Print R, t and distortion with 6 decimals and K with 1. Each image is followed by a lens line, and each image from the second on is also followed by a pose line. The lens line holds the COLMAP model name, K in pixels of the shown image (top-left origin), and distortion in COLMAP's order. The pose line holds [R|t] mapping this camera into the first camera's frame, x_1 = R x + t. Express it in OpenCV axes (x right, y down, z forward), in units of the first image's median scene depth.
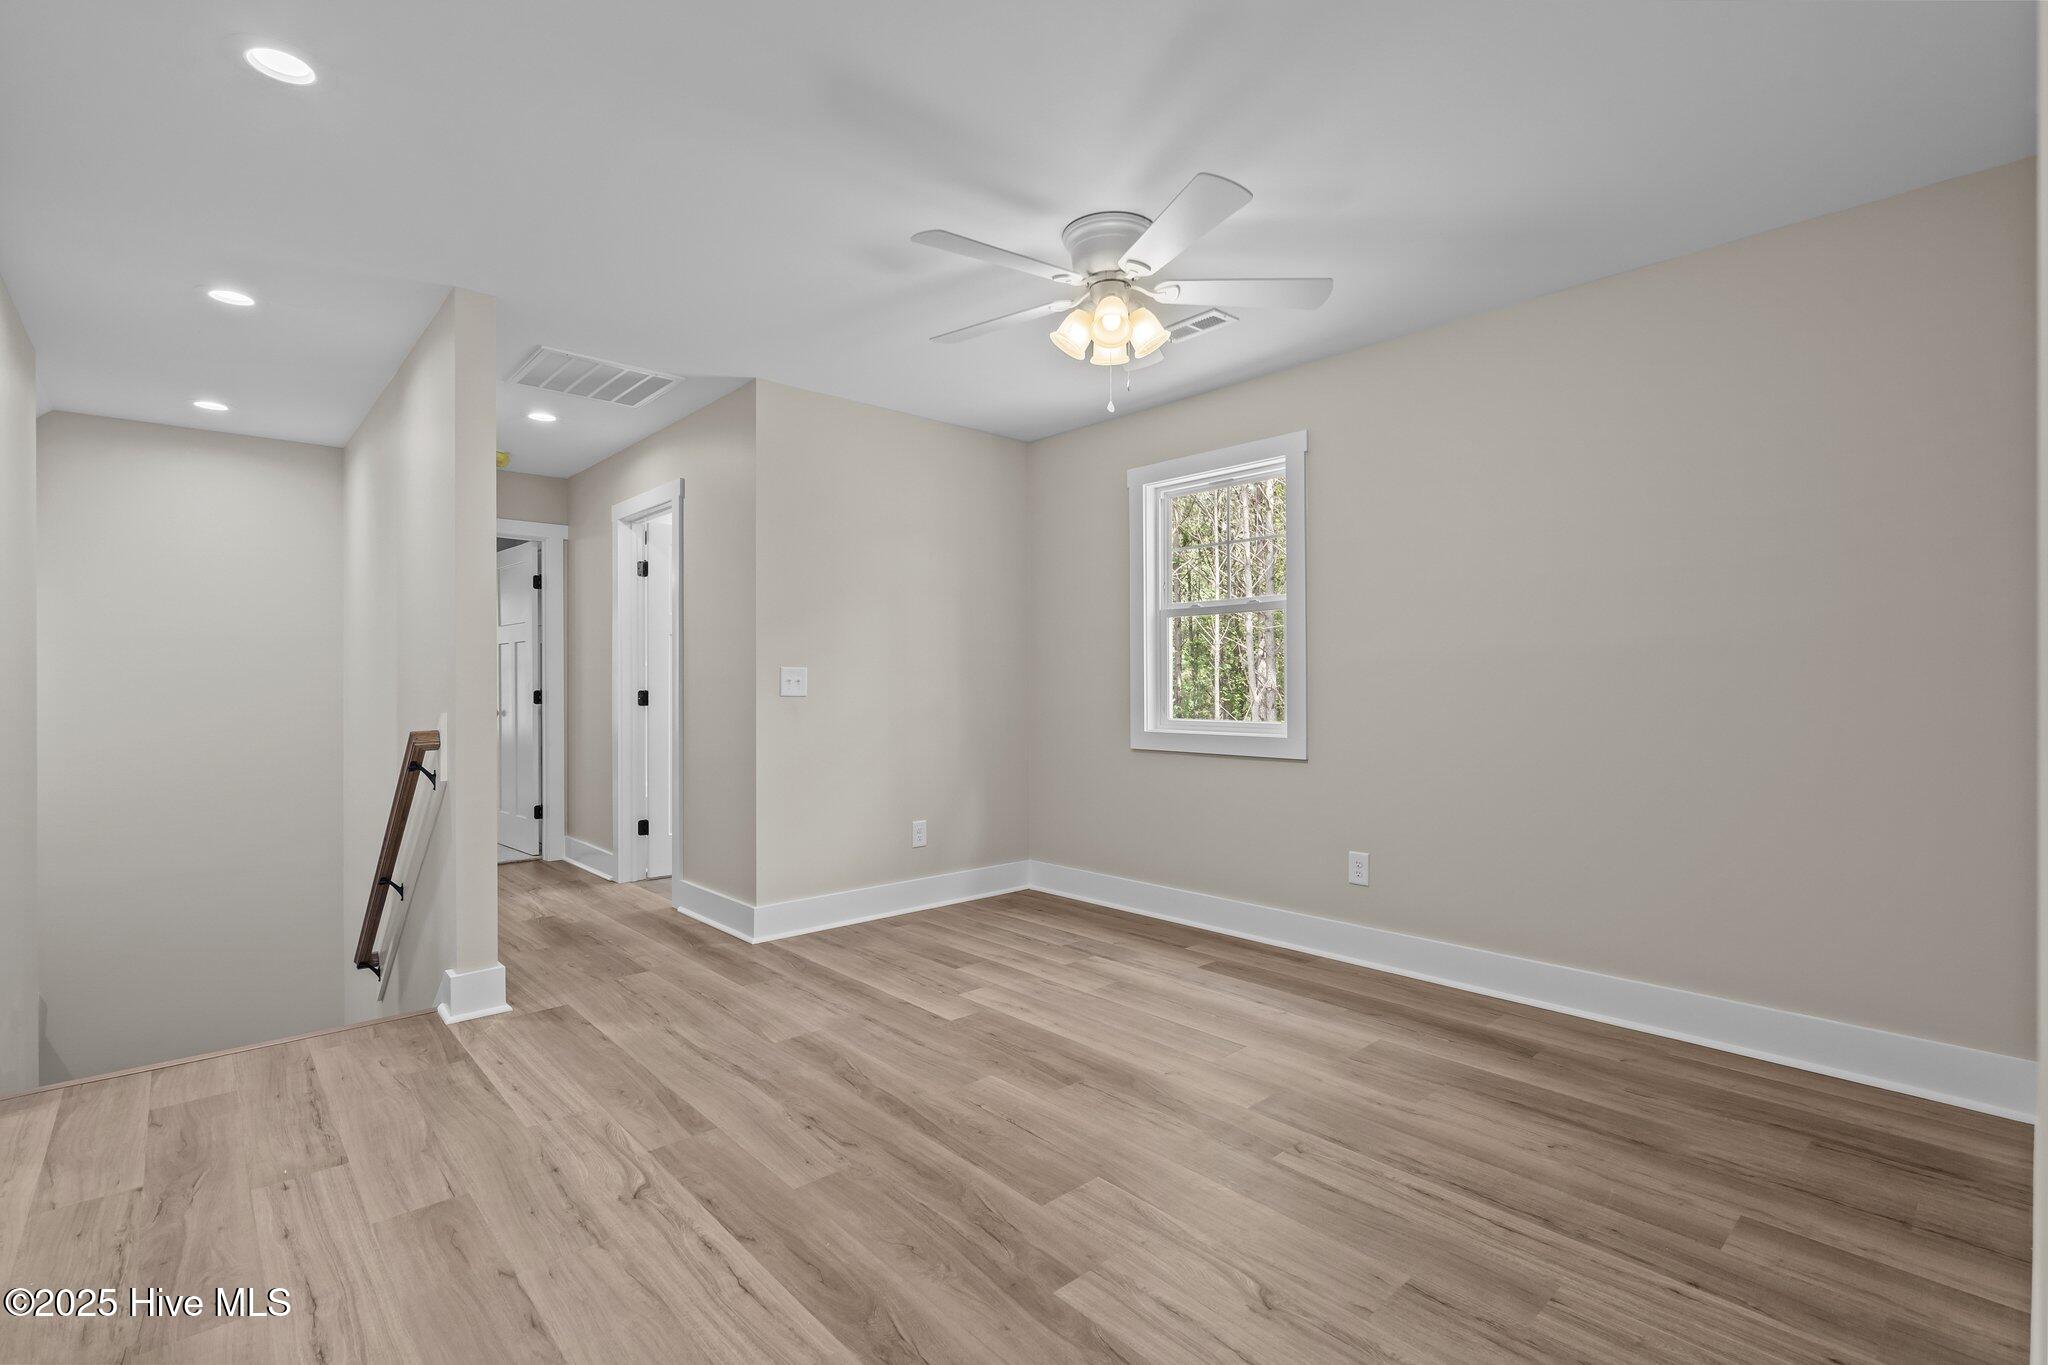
lens RADIAL K [[950.5, 0, 1021.7], [0, 950.5, 696.9], [0, 0, 1]] dist [0.002144, 0.000308]
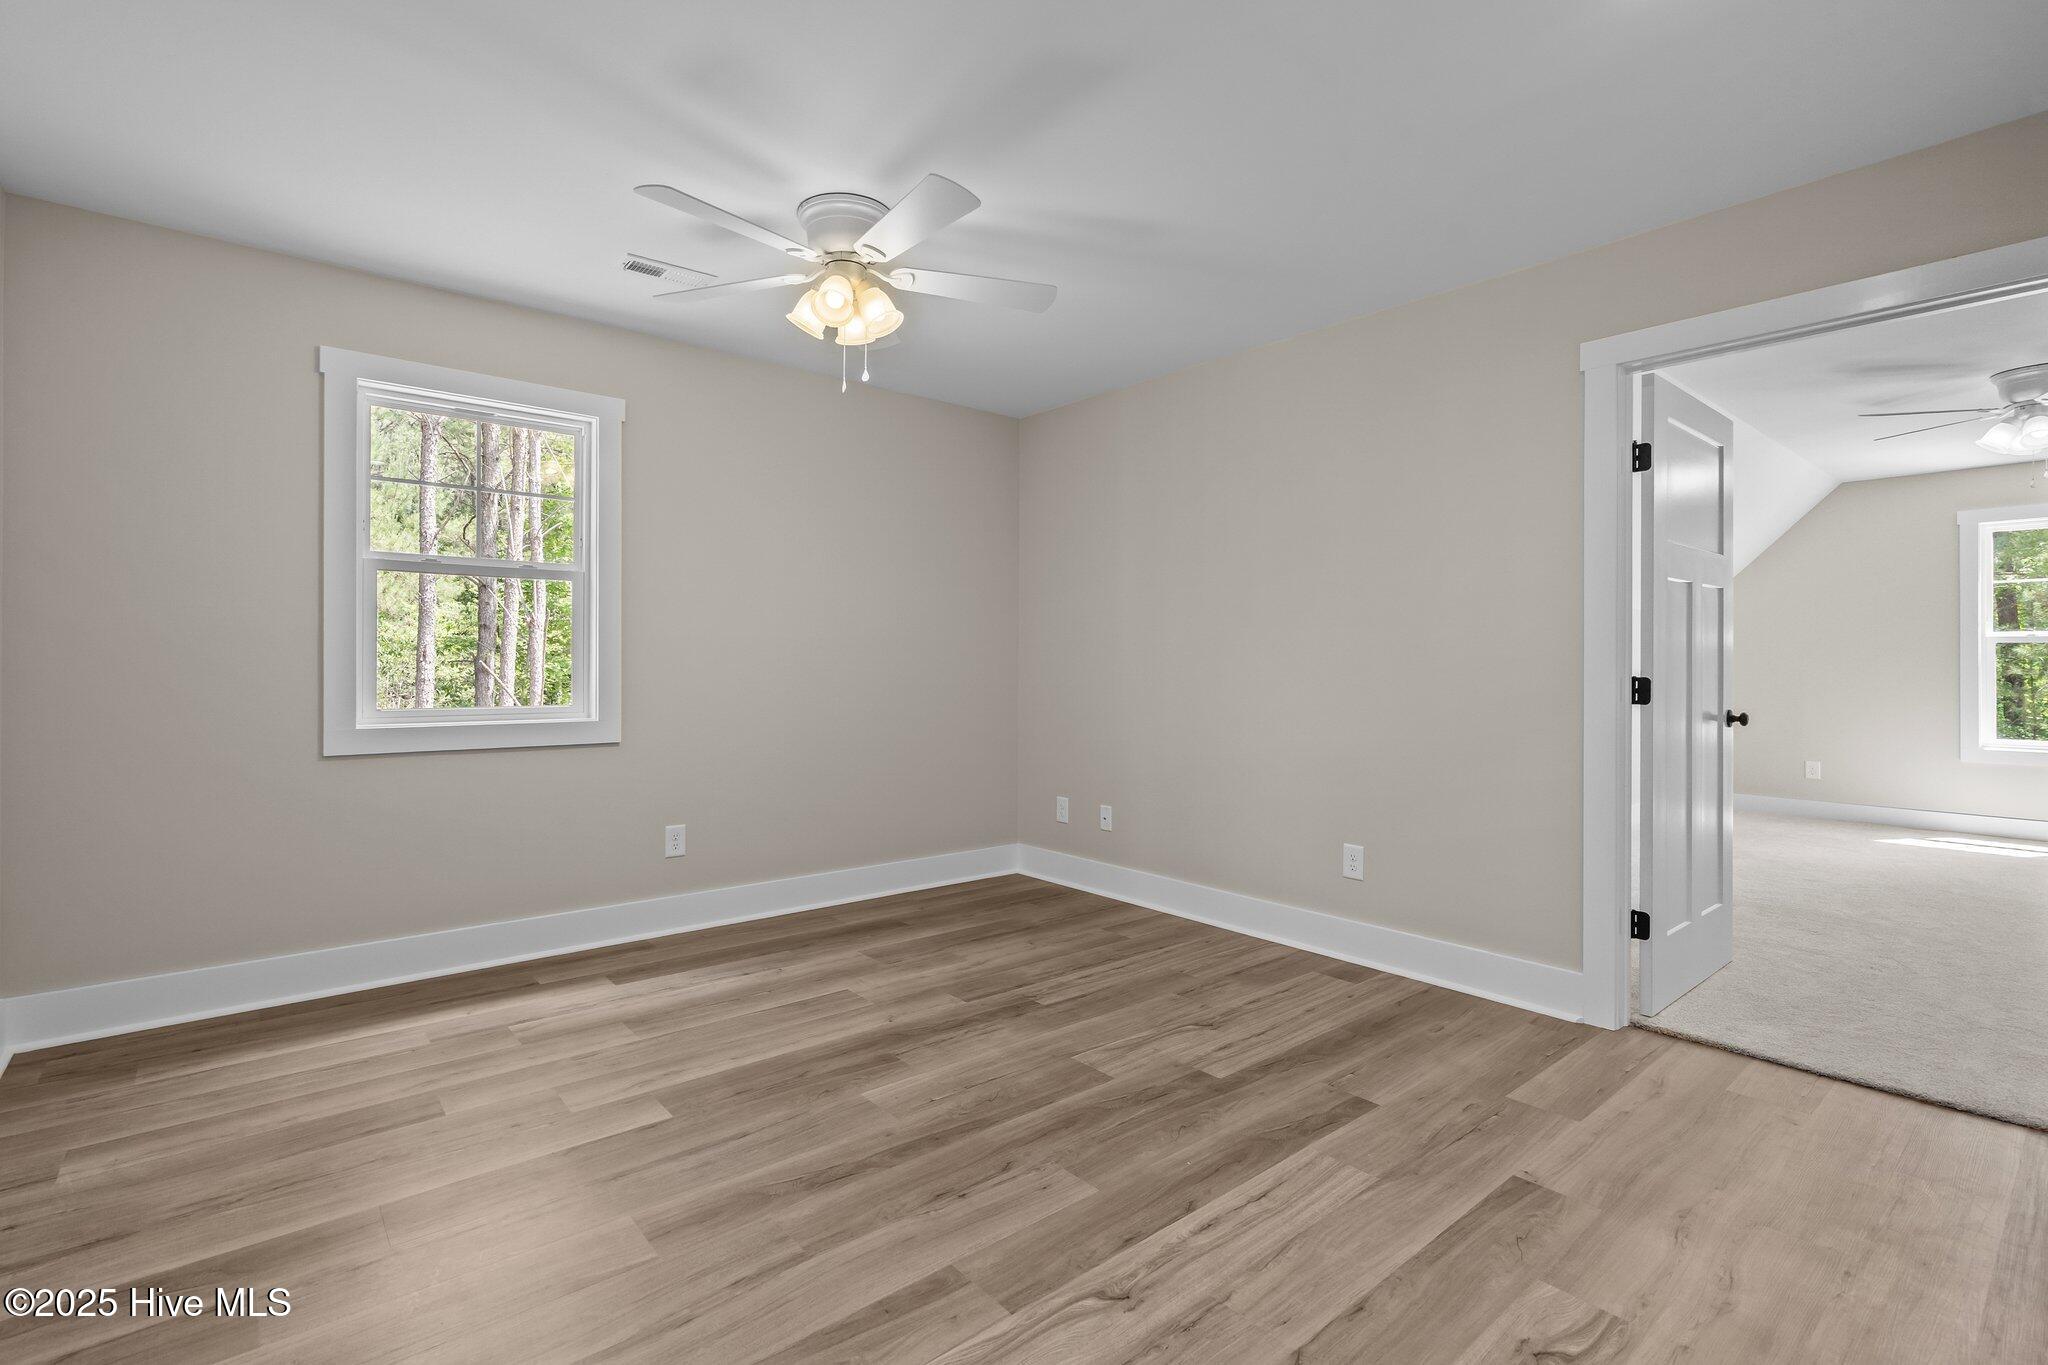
lens RADIAL K [[950.5, 0, 1024.1], [0, 950.5, 670.8], [0, 0, 1]] dist [0.002144, 0.000308]
pose [[0.016621, -0.000820, 0.999862, -1.013813], [0.004324, 0.999990, 0.000748, -0.008387], [-0.999853, 0.004311, 0.016625, 0.891020]]
